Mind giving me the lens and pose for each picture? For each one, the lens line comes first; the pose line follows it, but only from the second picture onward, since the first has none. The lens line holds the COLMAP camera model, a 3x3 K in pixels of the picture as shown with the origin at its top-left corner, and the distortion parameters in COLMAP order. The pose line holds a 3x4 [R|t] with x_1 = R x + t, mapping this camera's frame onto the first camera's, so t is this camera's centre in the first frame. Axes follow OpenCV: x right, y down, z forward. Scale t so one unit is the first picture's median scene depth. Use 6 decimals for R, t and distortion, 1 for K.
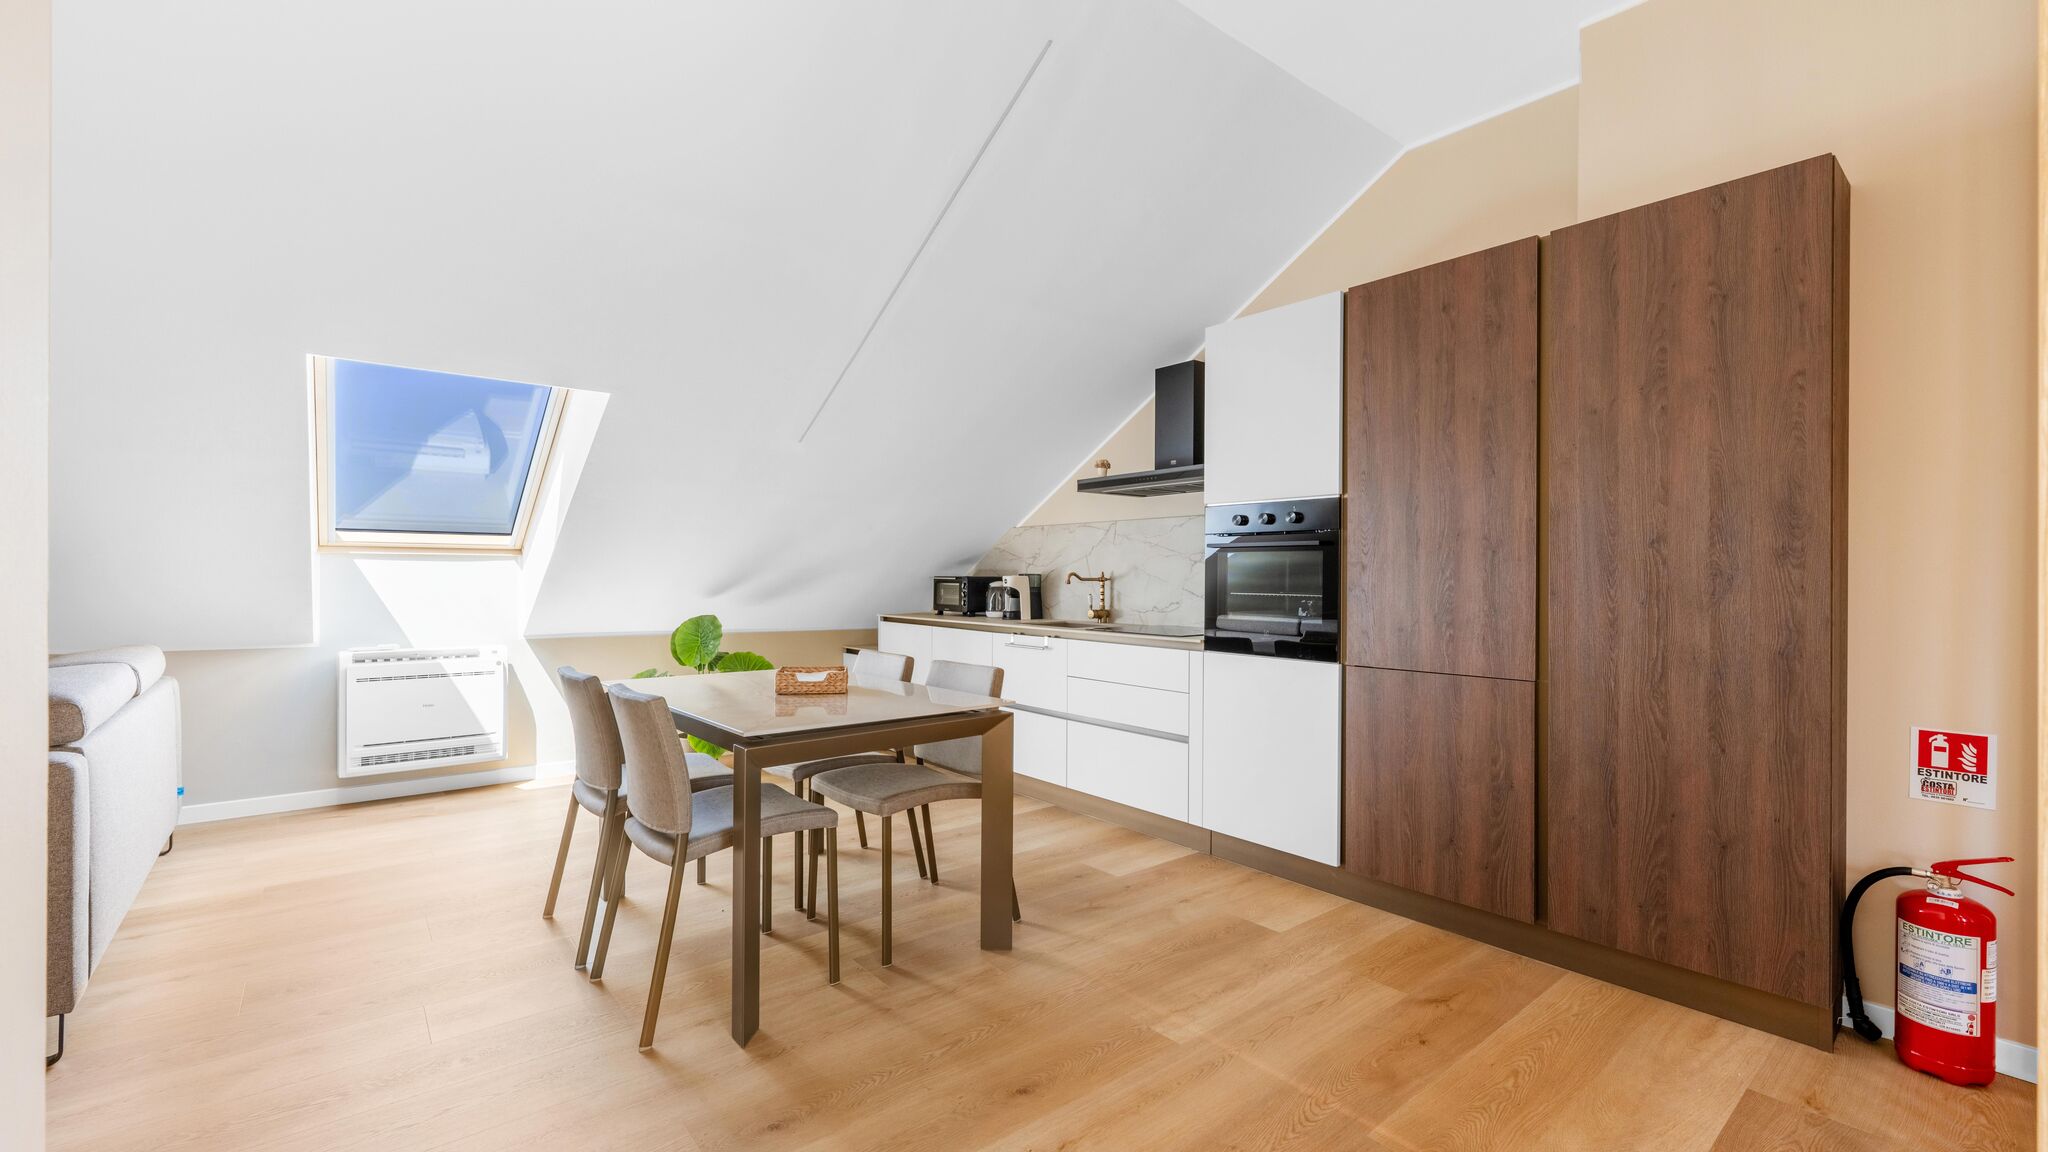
lens RADIAL K [[853.8, 0, 1025.4], [0, 853.8, 580.0], [0, 0, 1]] dist [0.001298, 0.000129]
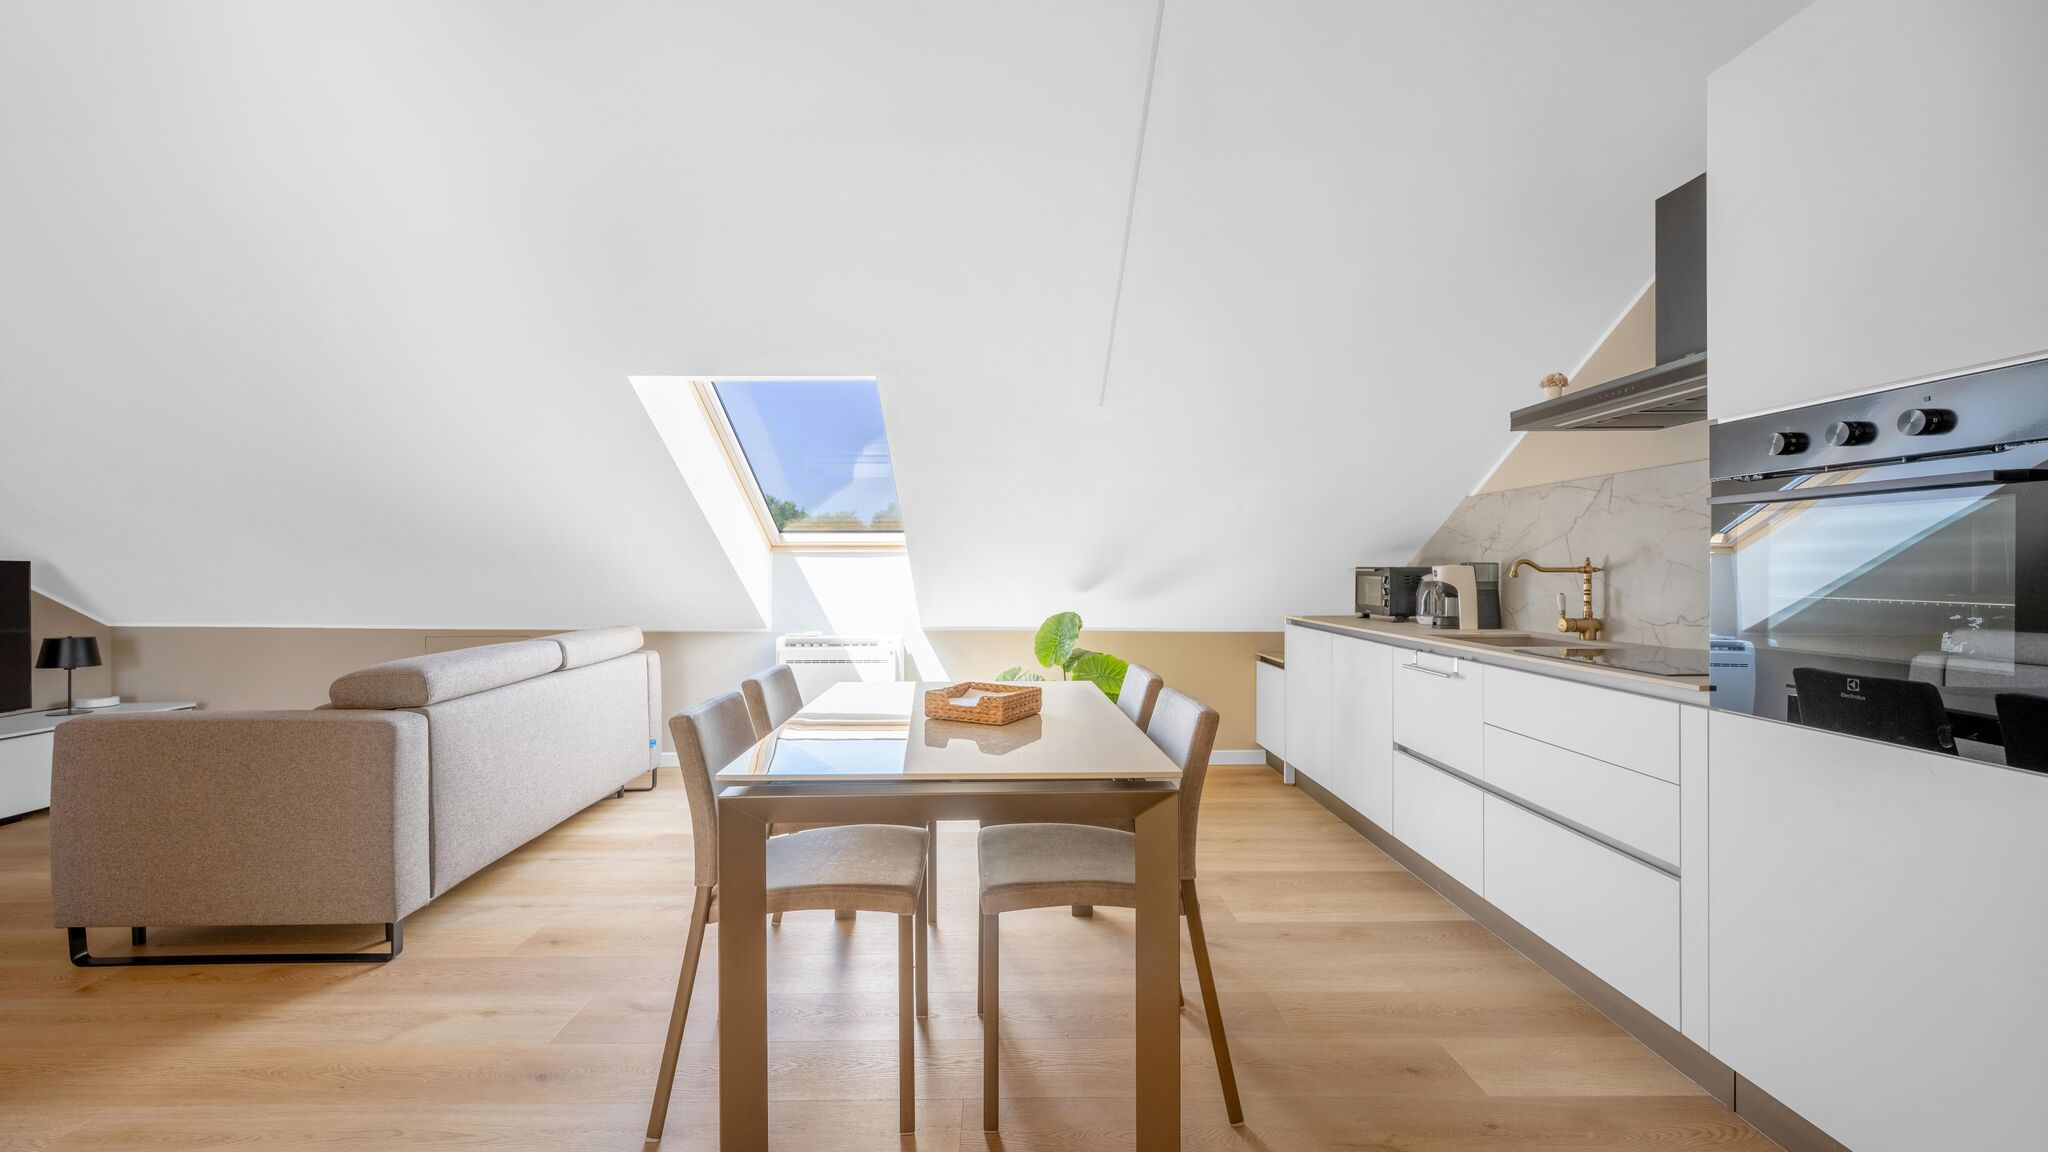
lens RADIAL K [[852.5, 0, 1003.1], [0, 852.5, 569.0], [0, 0, 1]] dist [-0.000386, -0.000178]
pose [[0.778093, -0.007701, -0.628102, 0.168778], [0.003914, 0.999965, -0.007412, 0.001907], [0.628137, 0.003309, 0.778095, 0.282646]]
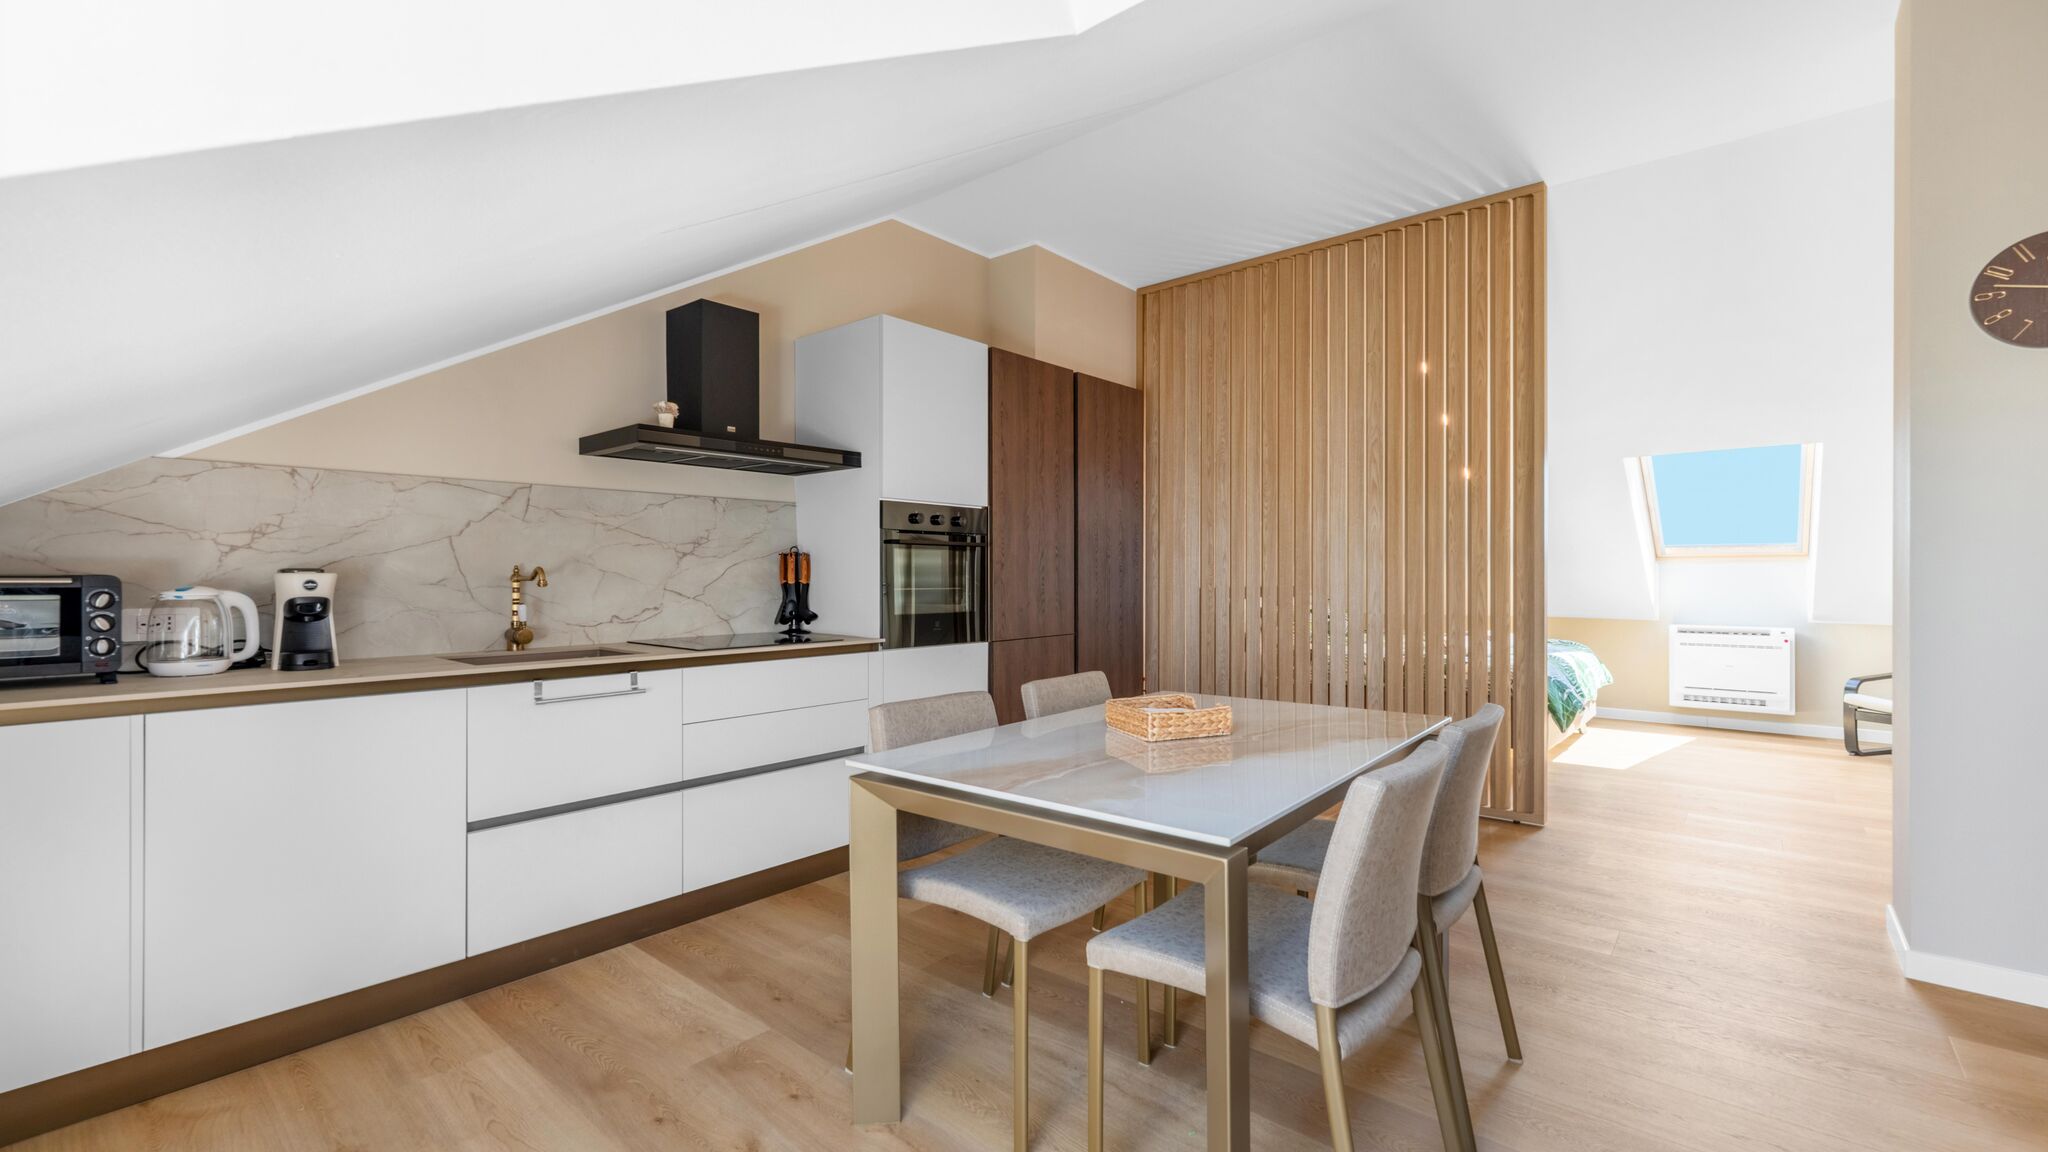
lens RADIAL K [[858.4, 0, 1024.0], [0, 858.4, 576.0], [0, 0, 1]] dist [-0.000699, 0.000078]
pose [[-0.174396, -0.006452, 0.984654, -0.646698], [0.004802, 0.999961, 0.007403, -0.005806], [-0.984664, 0.006019, -0.174358, 0.853274]]
